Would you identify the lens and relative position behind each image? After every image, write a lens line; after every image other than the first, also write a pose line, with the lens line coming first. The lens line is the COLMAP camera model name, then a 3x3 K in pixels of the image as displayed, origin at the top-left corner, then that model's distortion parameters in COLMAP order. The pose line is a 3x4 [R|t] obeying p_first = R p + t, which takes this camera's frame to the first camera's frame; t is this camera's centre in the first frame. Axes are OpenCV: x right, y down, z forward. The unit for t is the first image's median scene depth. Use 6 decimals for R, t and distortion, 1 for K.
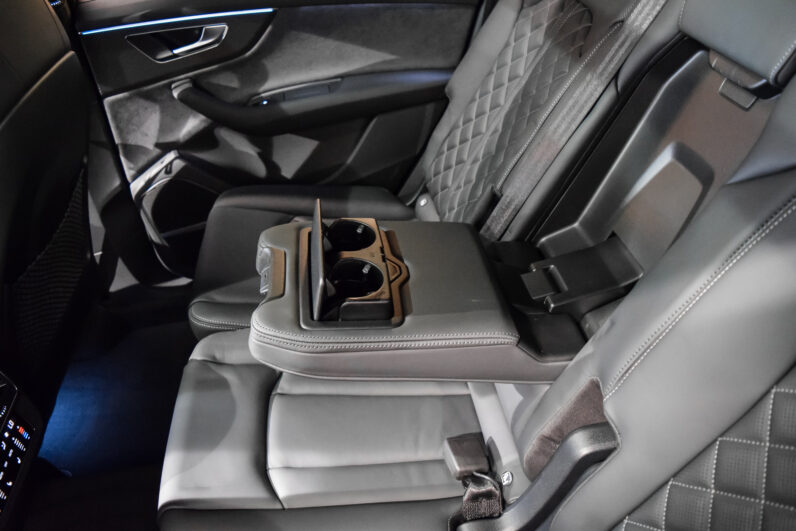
lens RADIAL K [[623.7, 0, 398.0], [0, 623.7, 265.5], [0, 0, 1]] dist [-0.099314, 0.030927]
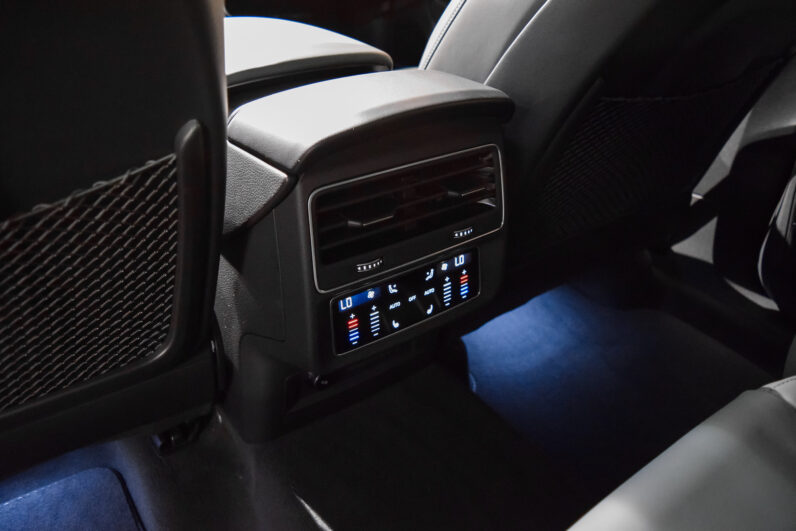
lens RADIAL K [[623.7, 0, 398.0], [0, 623.7, 265.5], [0, 0, 1]] dist [-0.099314, 0.030927]
pose [[0.482033, 0.573722, -0.662184, -0.150231], [-0.600939, 0.766489, 0.226642, 0.100930], [0.637586, 0.288683, 0.714245, 0.308533]]
